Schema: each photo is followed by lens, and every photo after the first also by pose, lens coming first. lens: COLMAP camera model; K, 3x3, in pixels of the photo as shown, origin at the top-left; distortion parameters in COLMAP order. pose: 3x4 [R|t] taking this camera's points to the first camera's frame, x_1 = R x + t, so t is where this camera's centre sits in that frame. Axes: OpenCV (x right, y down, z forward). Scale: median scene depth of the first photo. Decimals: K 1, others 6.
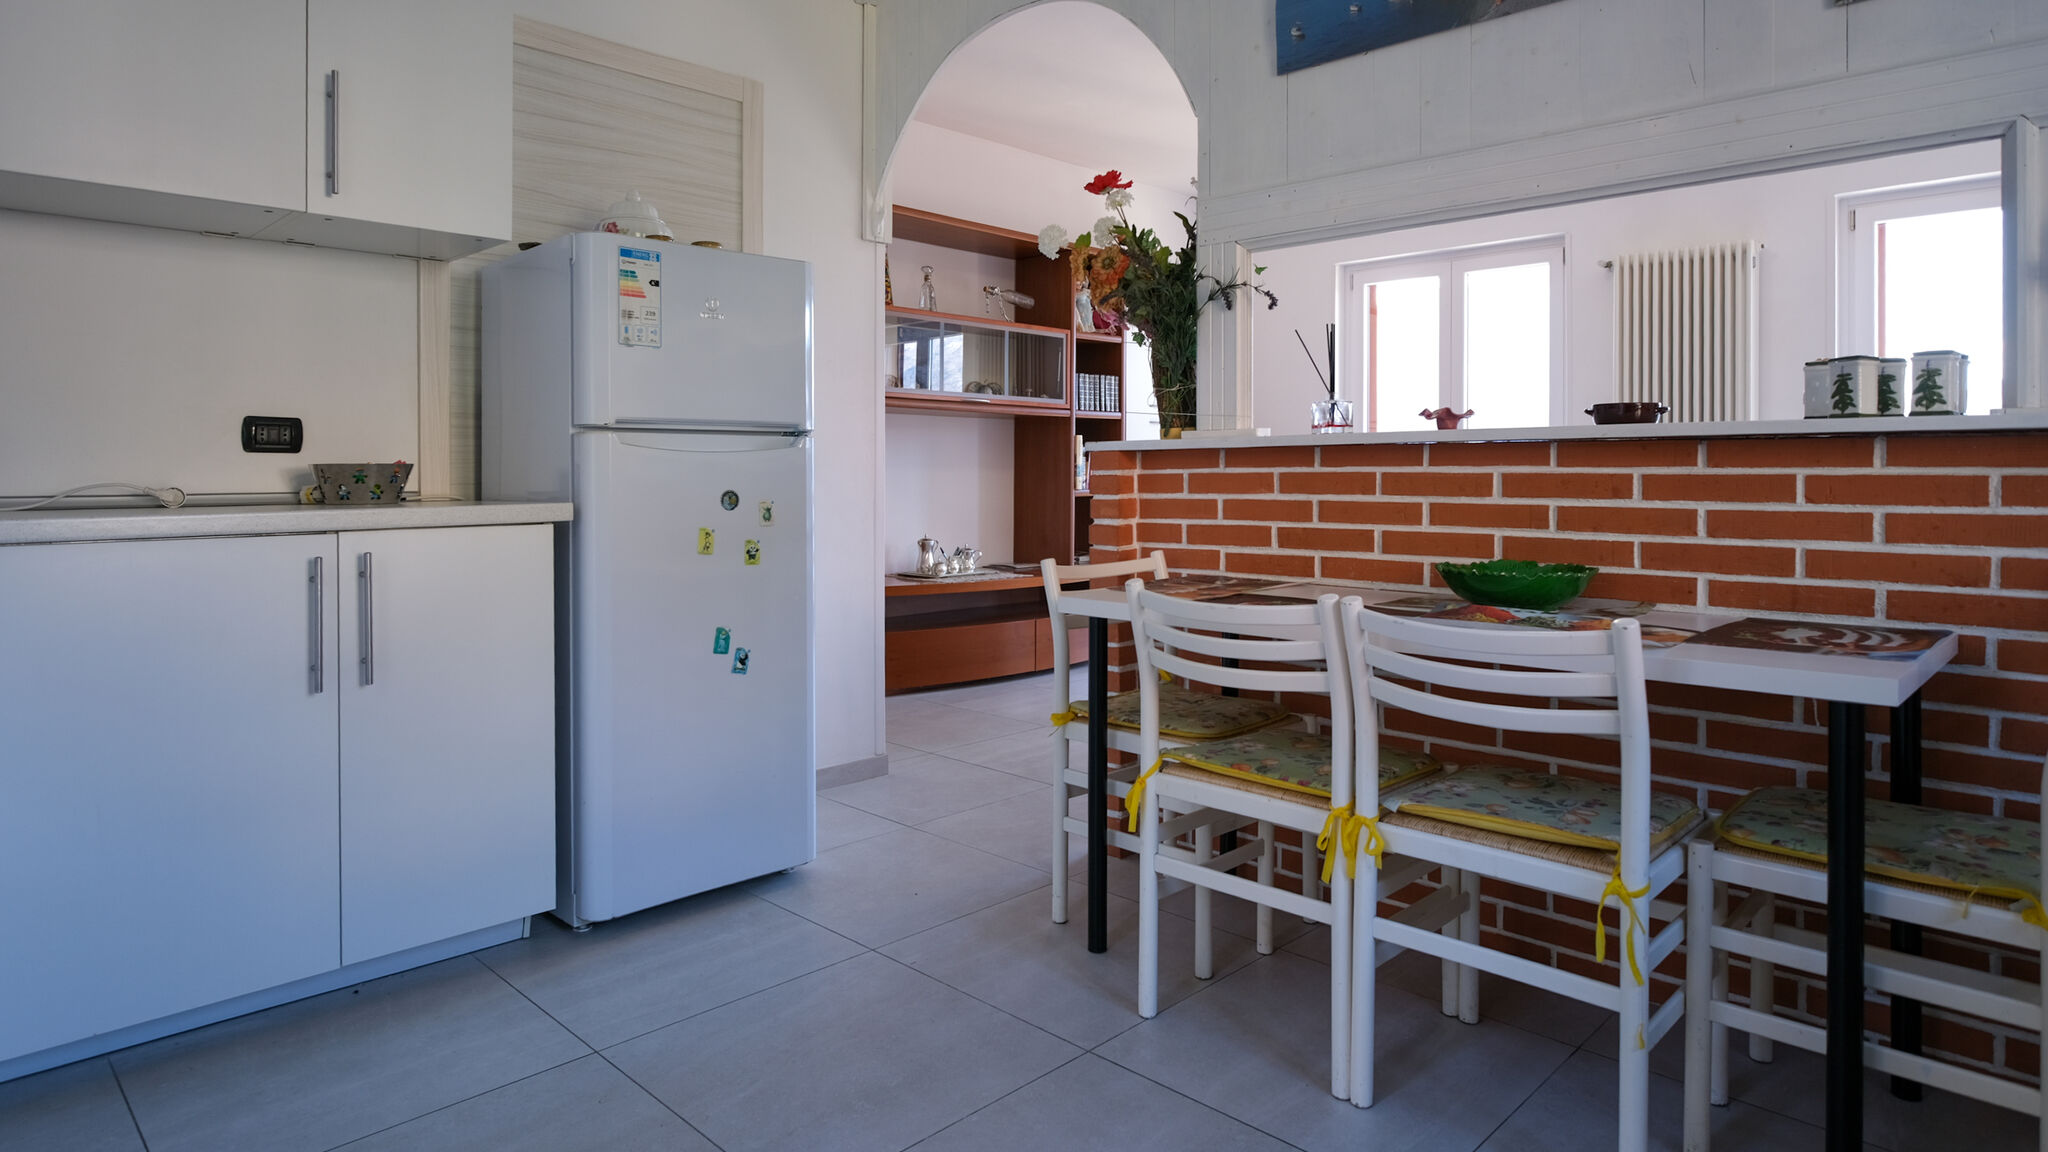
lens RADIAL K [[1167.6, 0, 947.3], [0, 1167.6, 484.1], [0, 0, 1]] dist [-0.002605, -0.001819]
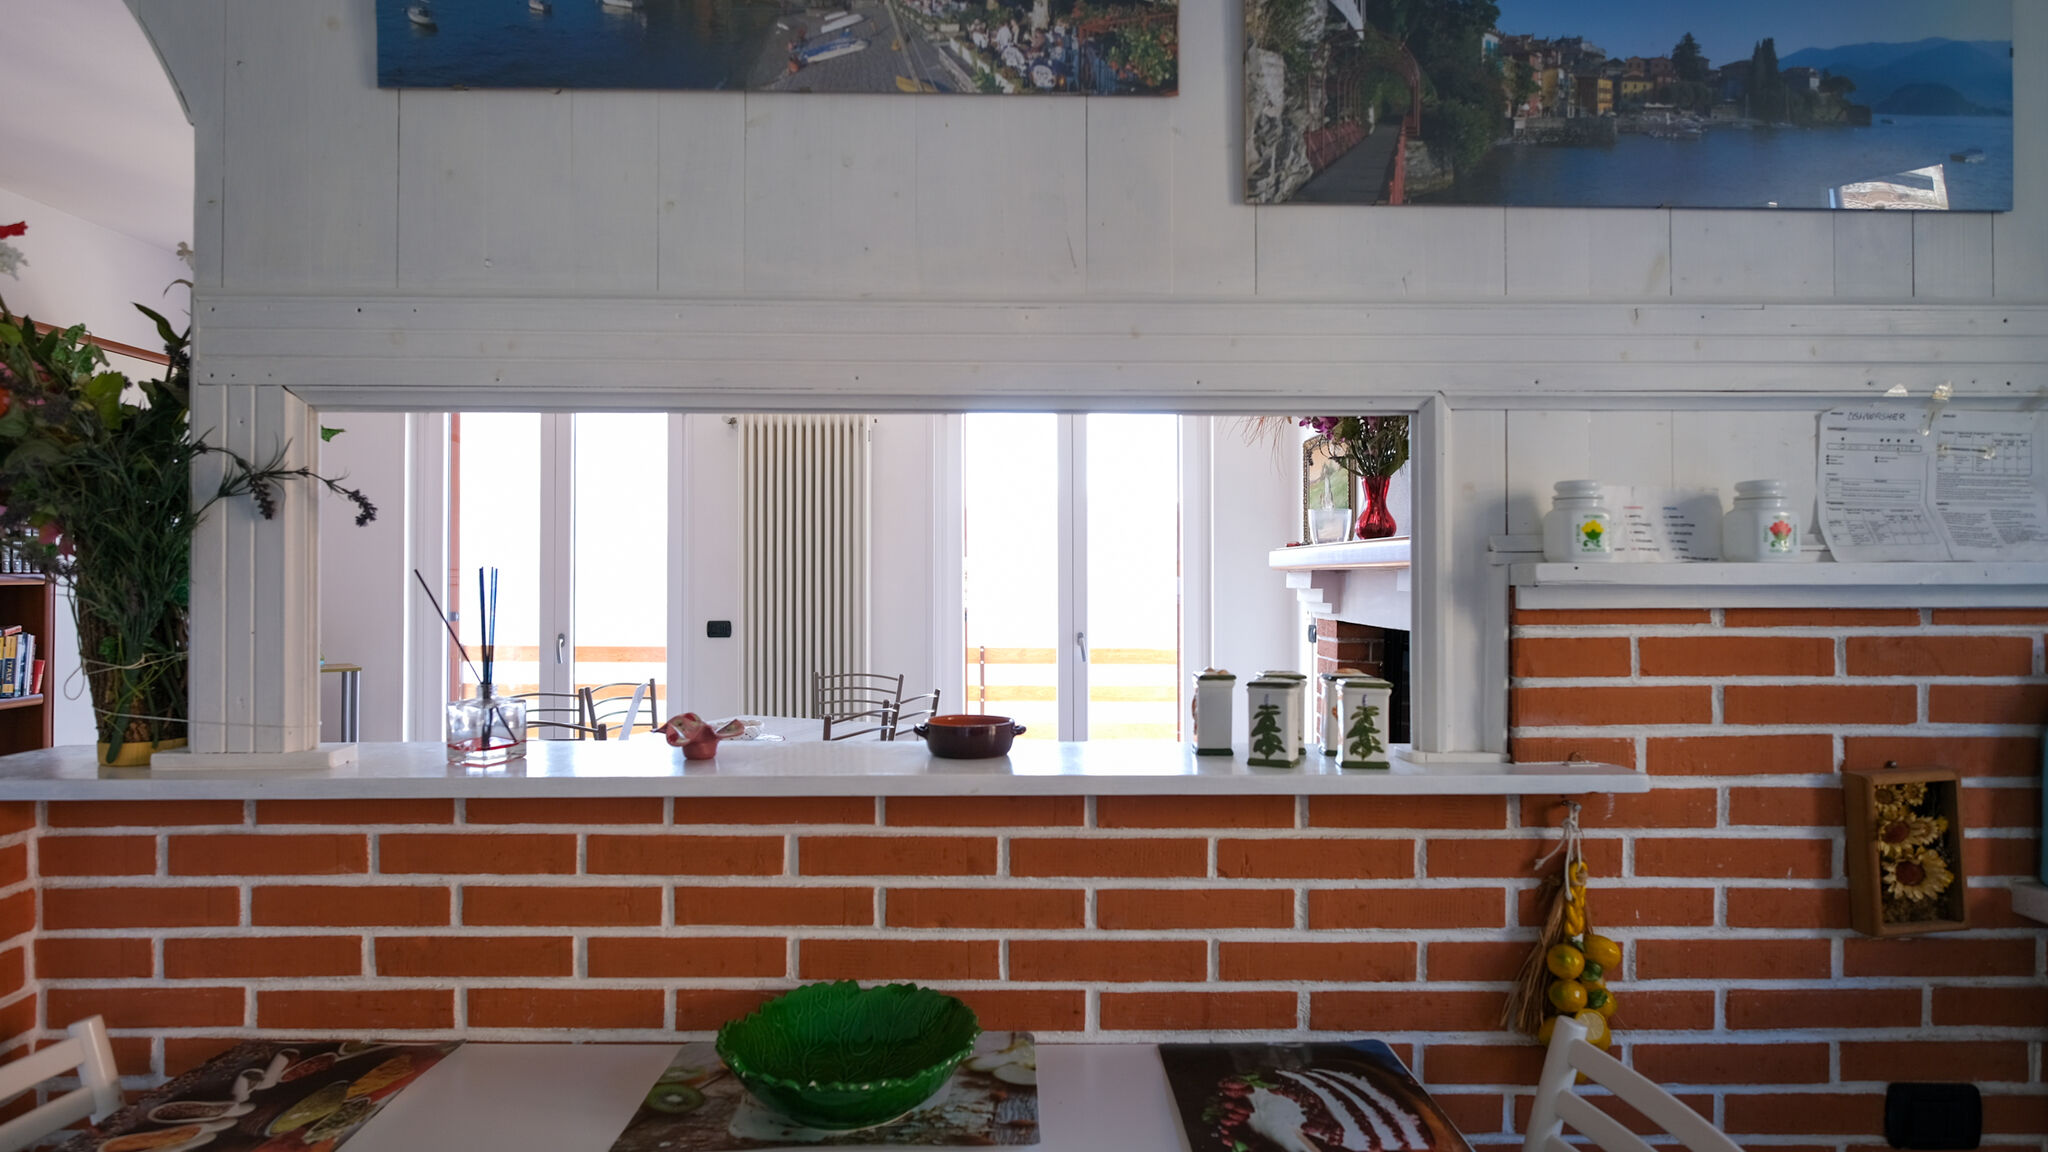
lens RADIAL K [[1173.3, 0, 1063.7], [0, 1173.3, 565.1], [0, 0, 1]] dist [-0.008406, 0.000288]
pose [[0.656857, 0.010095, 0.753947, 0.093164], [0.016115, 0.999494, -0.027422, -0.118218], [-0.753843, 0.030163, 0.656362, 0.439840]]
